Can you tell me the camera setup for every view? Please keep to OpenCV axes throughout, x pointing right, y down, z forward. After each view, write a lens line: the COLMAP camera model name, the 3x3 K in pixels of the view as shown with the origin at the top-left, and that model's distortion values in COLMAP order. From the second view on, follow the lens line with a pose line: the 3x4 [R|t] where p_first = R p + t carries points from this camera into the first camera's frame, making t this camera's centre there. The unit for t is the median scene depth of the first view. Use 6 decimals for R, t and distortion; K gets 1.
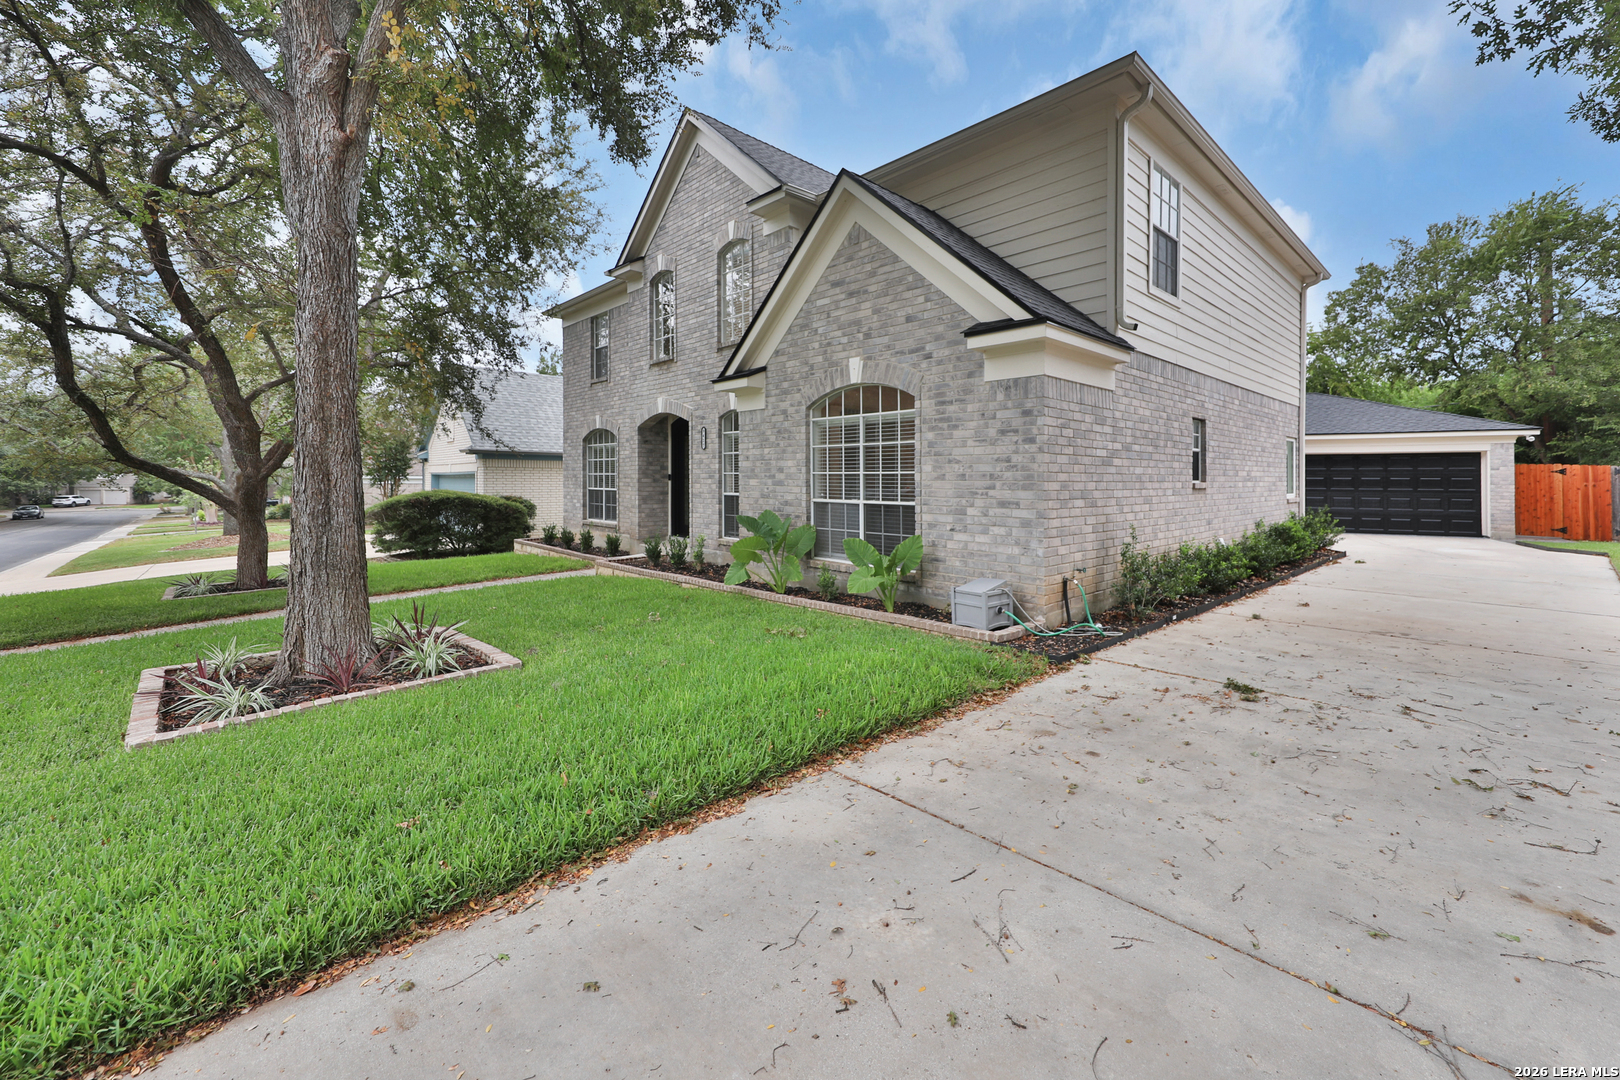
lens RADIAL K [[649.1, 0, 813.1], [0, 649.1, 476.8], [0, 0, 1]] dist [0.003001, -0.000203]
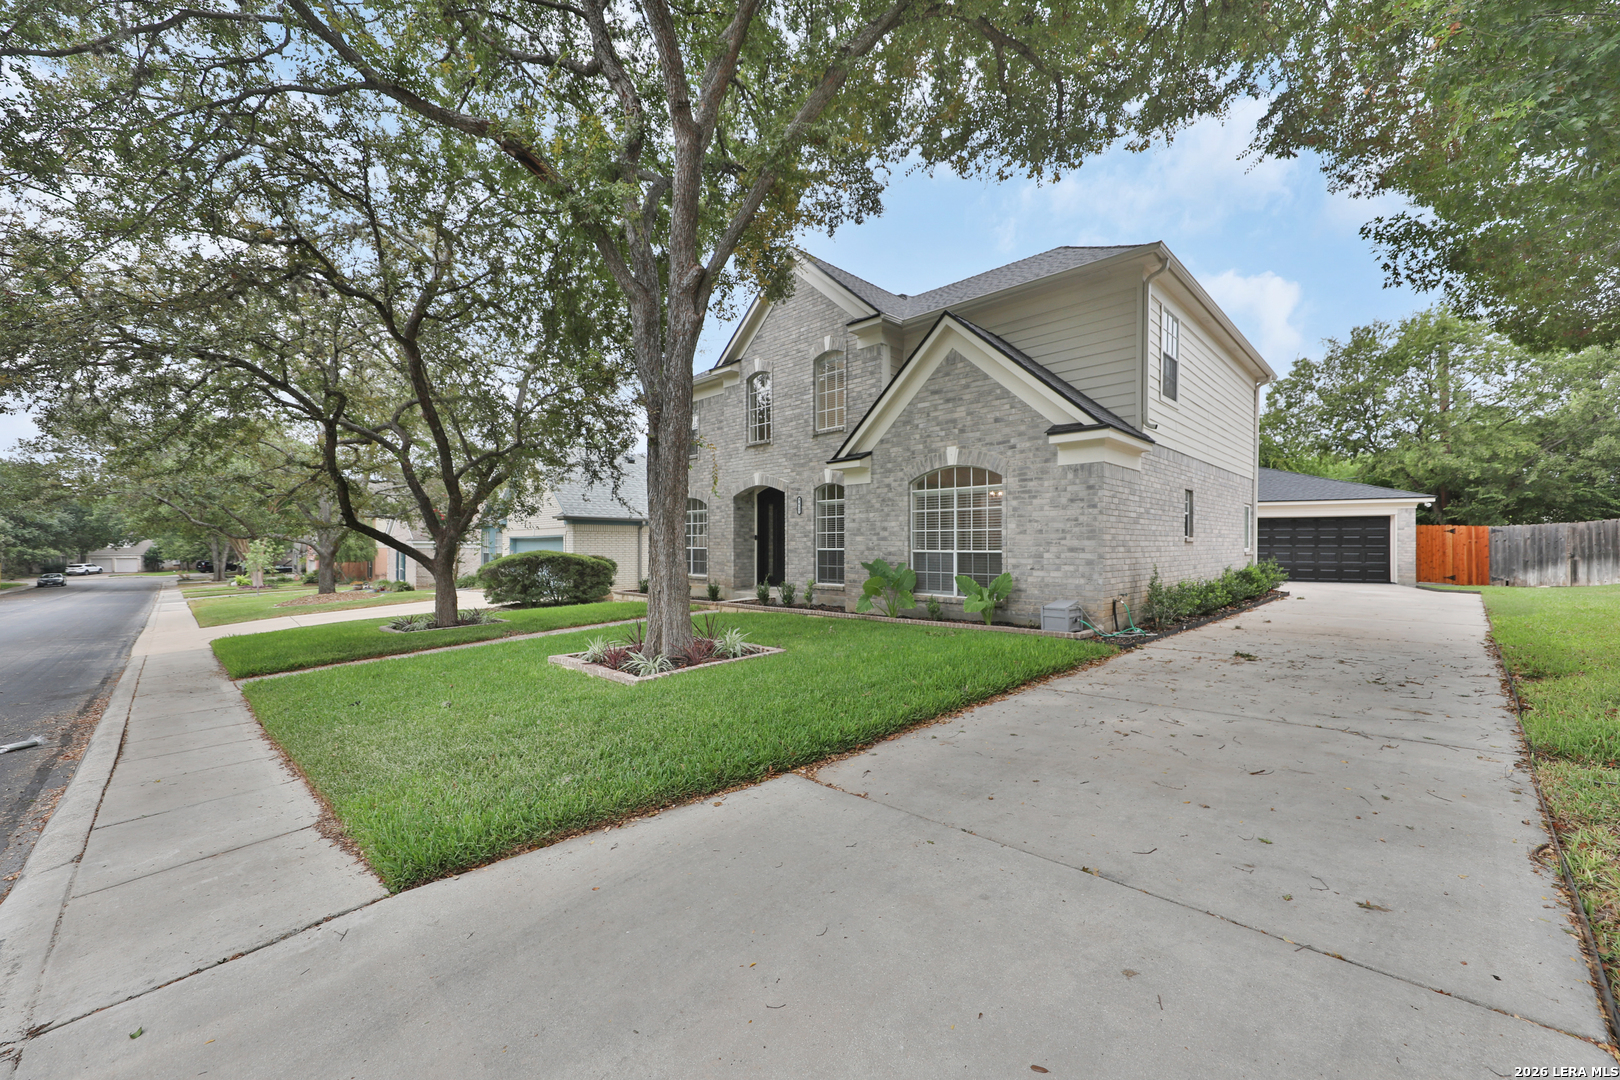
lens RADIAL K [[610.1, 0, 810.6], [0, 610.1, 552.0], [0, 0, 1]] dist [-0.001929, -0.000015]
pose [[0.999398, -0.005296, 0.034287, -0.202346], [0.004785, 0.999876, 0.014971, 0.014052], [-0.034362, -0.014798, 0.999300, -0.207546]]
